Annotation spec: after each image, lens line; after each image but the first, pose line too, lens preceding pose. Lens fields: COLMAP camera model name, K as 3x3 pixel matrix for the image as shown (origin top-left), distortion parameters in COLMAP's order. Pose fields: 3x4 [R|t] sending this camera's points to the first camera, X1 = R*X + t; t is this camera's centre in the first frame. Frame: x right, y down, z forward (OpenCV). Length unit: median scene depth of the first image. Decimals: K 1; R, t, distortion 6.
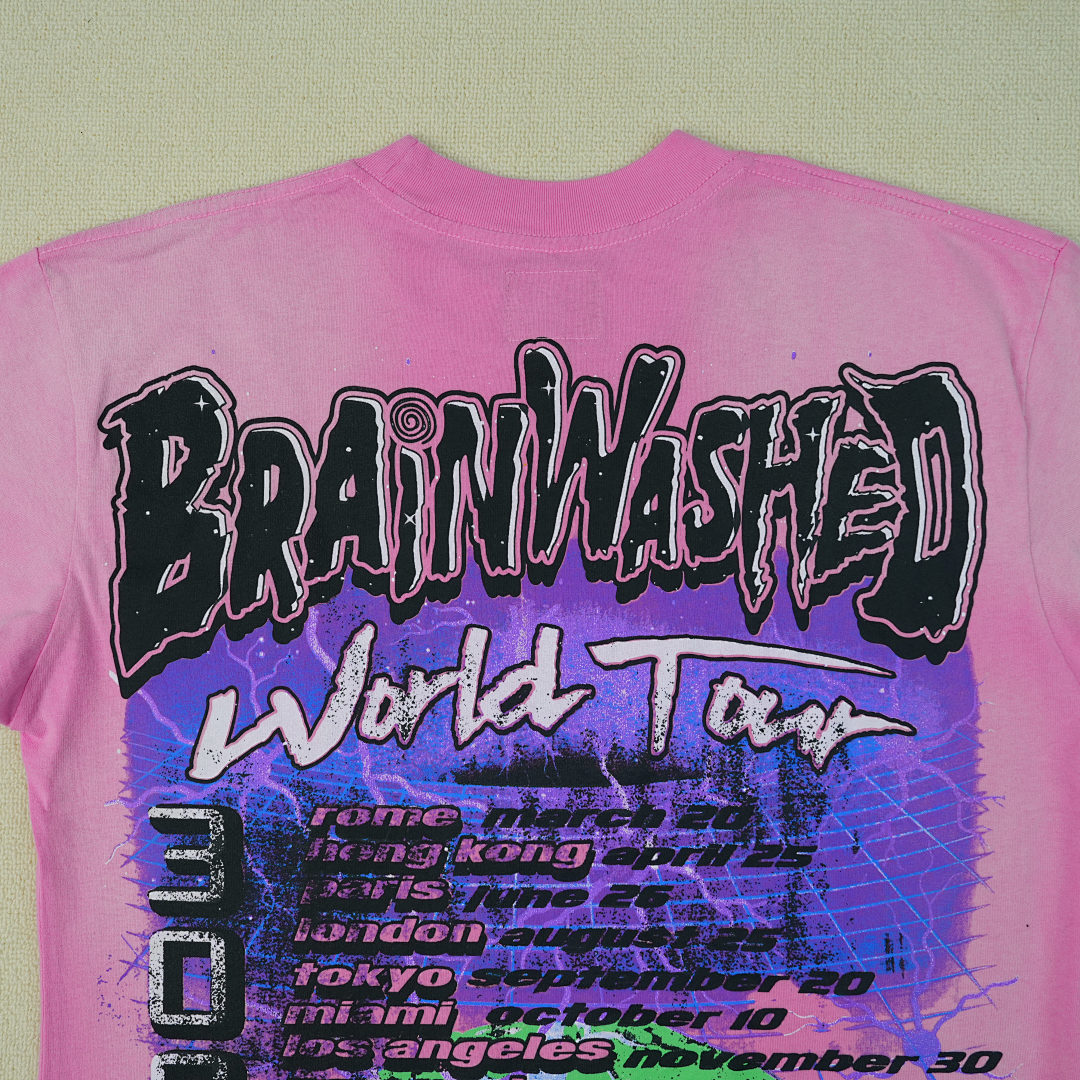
lens RADIAL K [[1097.9, 0, 535.2], [0, 1097.9, 534.3], [0, 0, 1]] dist [-0.006768, 0.000000]
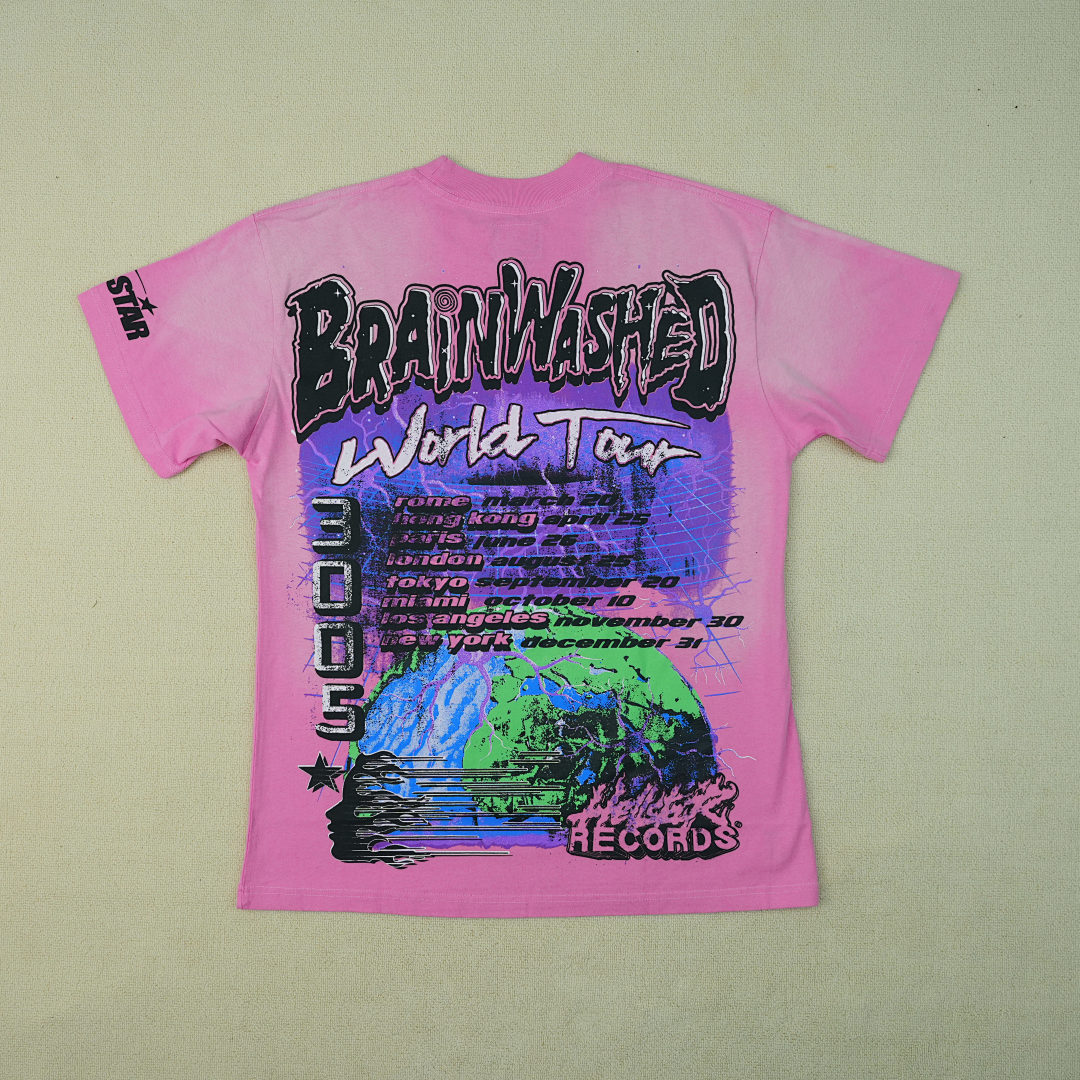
lens RADIAL K [[1097.9, 0, 537.0], [0, 1097.9, 543.0], [0, 0, 1]] dist [-0.006768, 0.000000]
pose [[0.999986, -0.003612, -0.003924, 0.058449], [0.003630, 0.999984, 0.004407, 0.324567], [0.003908, -0.004421, 0.999983, -0.973864]]
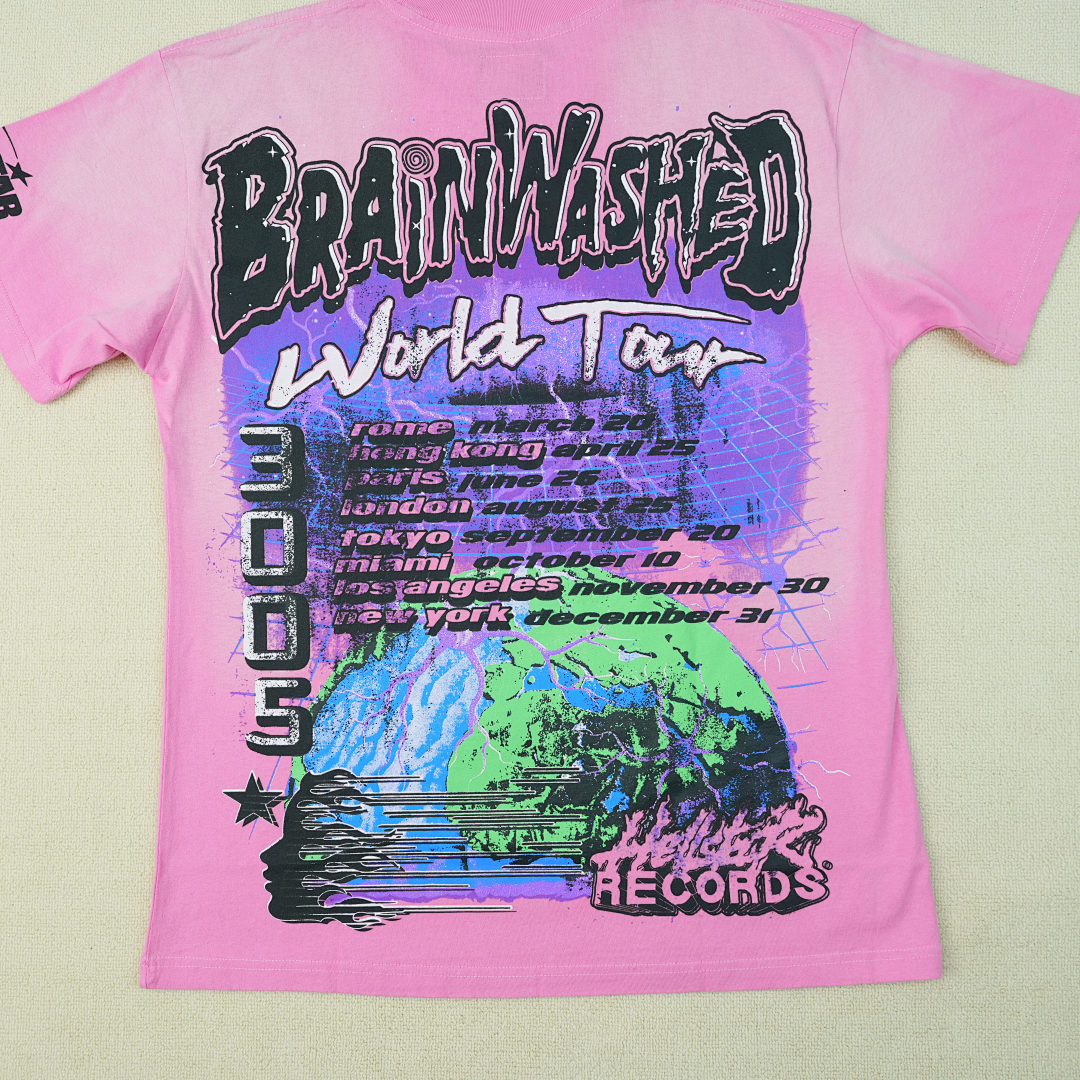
lens RADIAL K [[1097.9, 0, 535.0], [0, 1097.9, 543.1], [0, 0, 1]] dist [-0.006768, 0.000000]
pose [[0.999770, -0.016644, -0.013545, 0.056612], [0.016381, 0.999680, -0.019297, 0.440964], [0.013861, 0.019071, 0.999722, -0.449674]]
